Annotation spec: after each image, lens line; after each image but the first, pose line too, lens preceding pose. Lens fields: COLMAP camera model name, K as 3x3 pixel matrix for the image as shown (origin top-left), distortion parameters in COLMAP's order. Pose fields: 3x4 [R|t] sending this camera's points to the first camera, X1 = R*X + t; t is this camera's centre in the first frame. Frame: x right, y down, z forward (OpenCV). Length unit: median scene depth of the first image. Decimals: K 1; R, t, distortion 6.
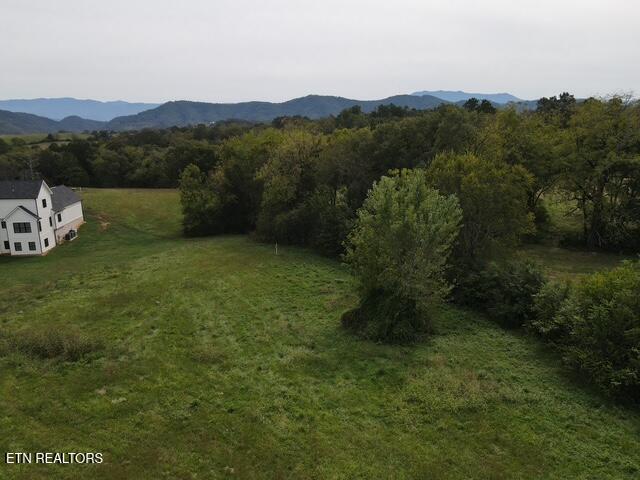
lens RADIAL K [[470.6, 0, 319.0], [0, 470.6, 239.2], [0, 0, 1]] dist [-0.002887, 0.027612]
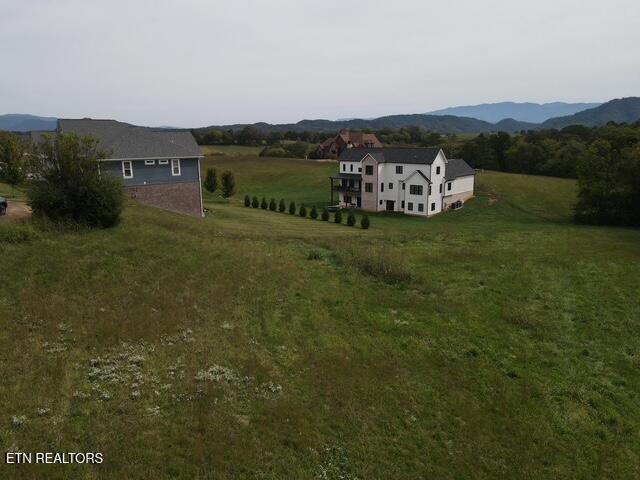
lens RADIAL K [[470.6, 0, 319.0], [0, 470.6, 239.2], [0, 0, 1]] dist [-0.002887, 0.027612]
pose [[0.667759, 0.162881, -0.726338, 0.042692], [-0.166255, 0.983752, 0.067759, 0.052812], [0.725574, 0.075510, 0.683989, 0.084306]]
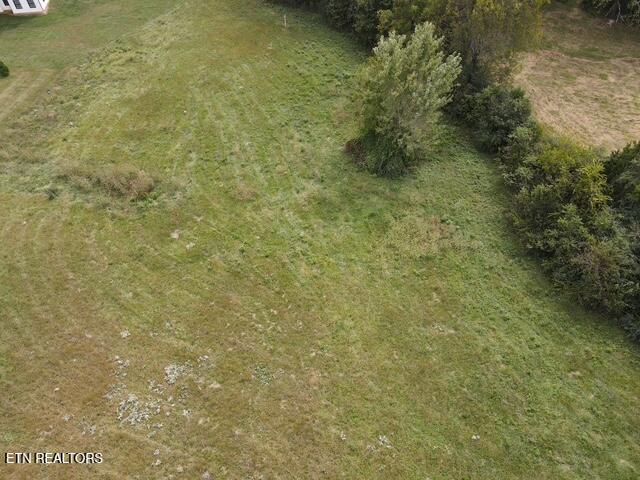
lens RADIAL K [[470.6, 0, 319.0], [0, 470.6, 239.2], [0, 0, 1]] dist [-0.002887, 0.027612]
pose [[0.999844, 0.015427, -0.008590, -0.003728], [-0.006710, 0.781947, 0.623308, -0.216860], [0.016333, -0.623154, 0.781929, -0.047956]]
